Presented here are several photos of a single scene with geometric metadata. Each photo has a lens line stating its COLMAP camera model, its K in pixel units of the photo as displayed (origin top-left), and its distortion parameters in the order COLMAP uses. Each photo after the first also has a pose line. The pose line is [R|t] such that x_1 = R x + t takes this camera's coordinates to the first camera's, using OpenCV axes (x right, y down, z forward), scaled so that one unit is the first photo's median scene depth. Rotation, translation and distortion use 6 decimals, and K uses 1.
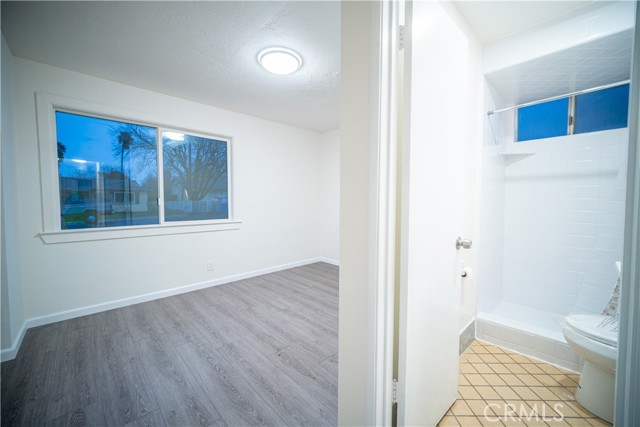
lens RADIAL K [[253.8, 0, 319.0], [0, 253.8, 213.7], [0, 0, 1]] dist [0.000968, -0.000008]
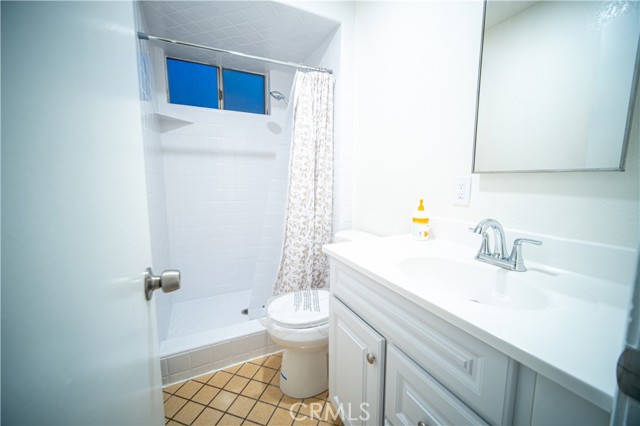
lens RADIAL K [[253.8, 0, 318.2], [0, 253.8, 211.4], [0, 0, 1]] dist [0.000968, -0.000008]
pose [[0.305484, -0.119769, 0.944635, 0.154268], [0.044861, 0.992767, 0.111364, -0.020539], [-0.951140, 0.008357, 0.308647, 0.366073]]
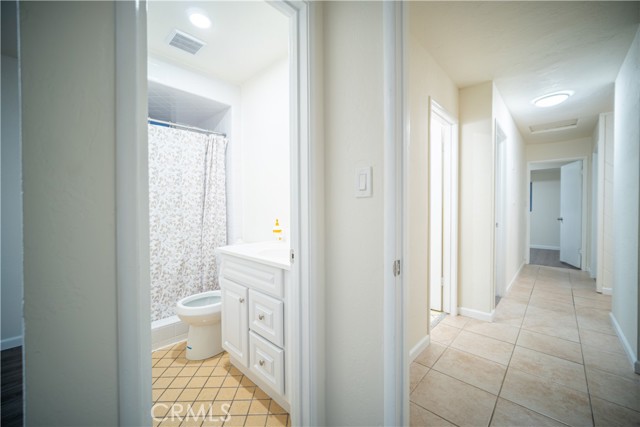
lens RADIAL K [[253.8, 0, 321.7], [0, 253.8, 215.6], [0, 0, 1]] dist [0.000968, -0.000008]
pose [[-0.049131, -0.029336, 0.998361, -0.197216], [0.048711, 0.998309, 0.031732, -0.012595], [-0.997604, 0.050190, -0.047619, 0.213667]]
